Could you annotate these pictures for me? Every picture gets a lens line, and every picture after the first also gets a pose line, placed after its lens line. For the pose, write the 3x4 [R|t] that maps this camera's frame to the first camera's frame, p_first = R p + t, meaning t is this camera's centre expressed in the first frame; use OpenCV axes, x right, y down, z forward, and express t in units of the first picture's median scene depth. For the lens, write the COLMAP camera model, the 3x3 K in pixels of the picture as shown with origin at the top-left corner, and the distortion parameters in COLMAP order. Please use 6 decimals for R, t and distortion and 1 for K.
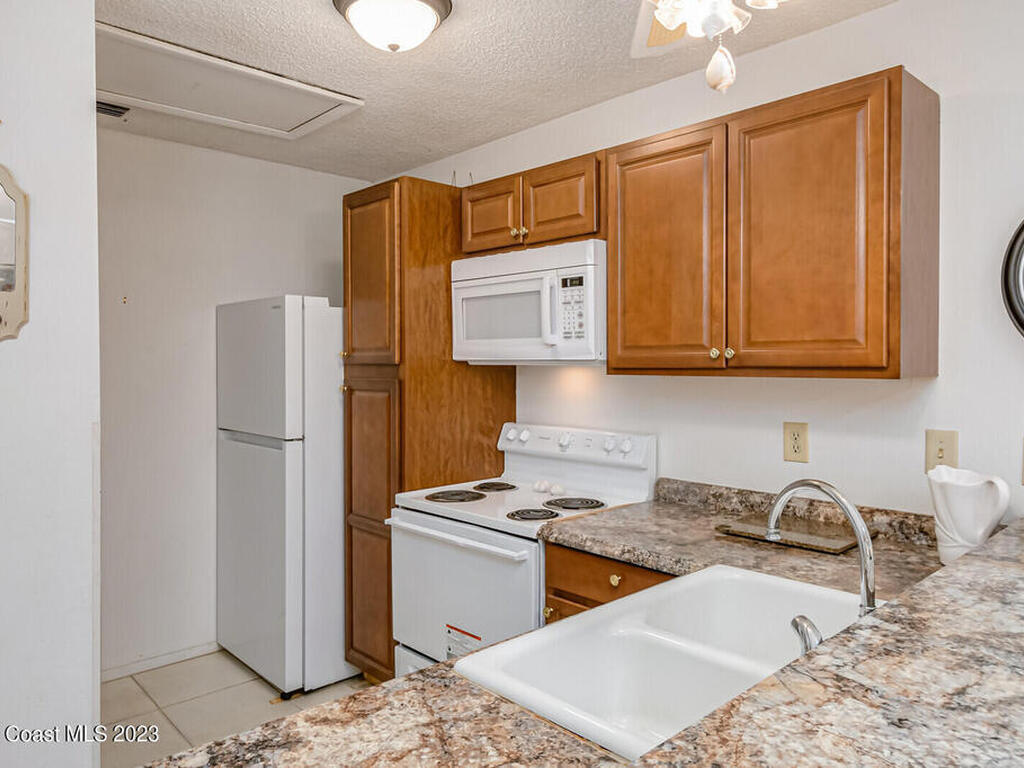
lens RADIAL K [[704.9, 0, 512.0], [0, 704.9, 384.0], [0, 0, 1]] dist [0.006583, 0.001024]
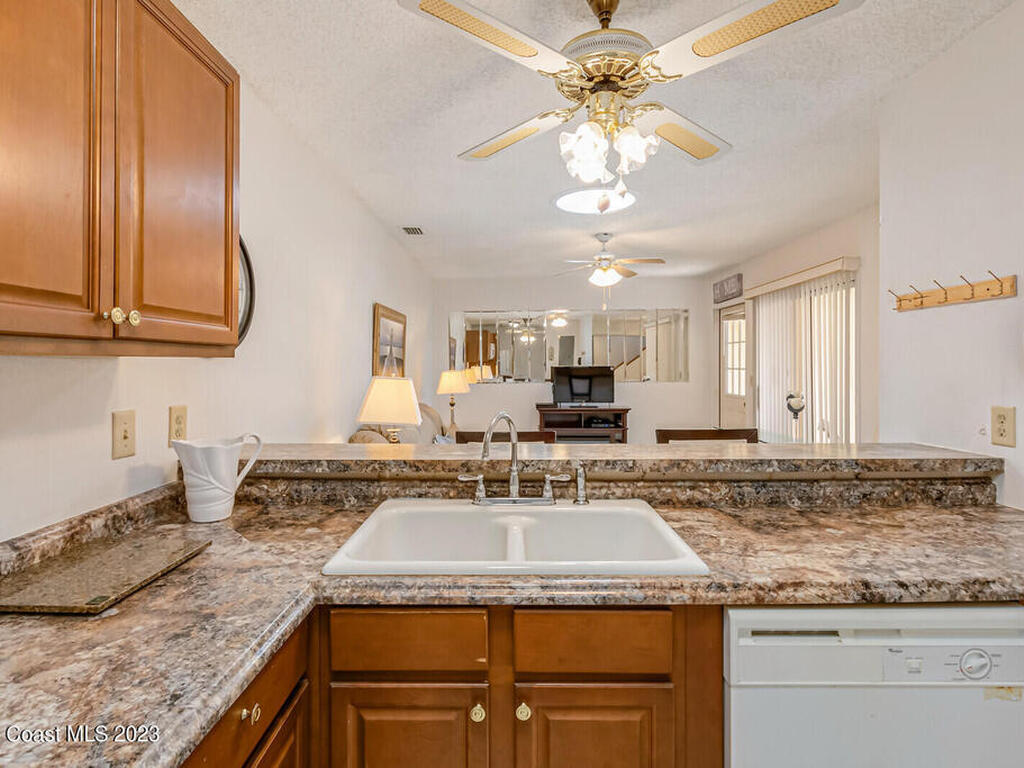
lens RADIAL K [[571.3, 0, 503.4], [0, 571.3, 362.1], [0, 0, 1]] dist [0.000372, -0.001596]
pose [[-0.734614, -0.001041, 0.678484, -0.240871], [0.012648, 0.999804, 0.015228, -0.005295], [-0.678367, 0.019769, -0.734457, 0.944312]]
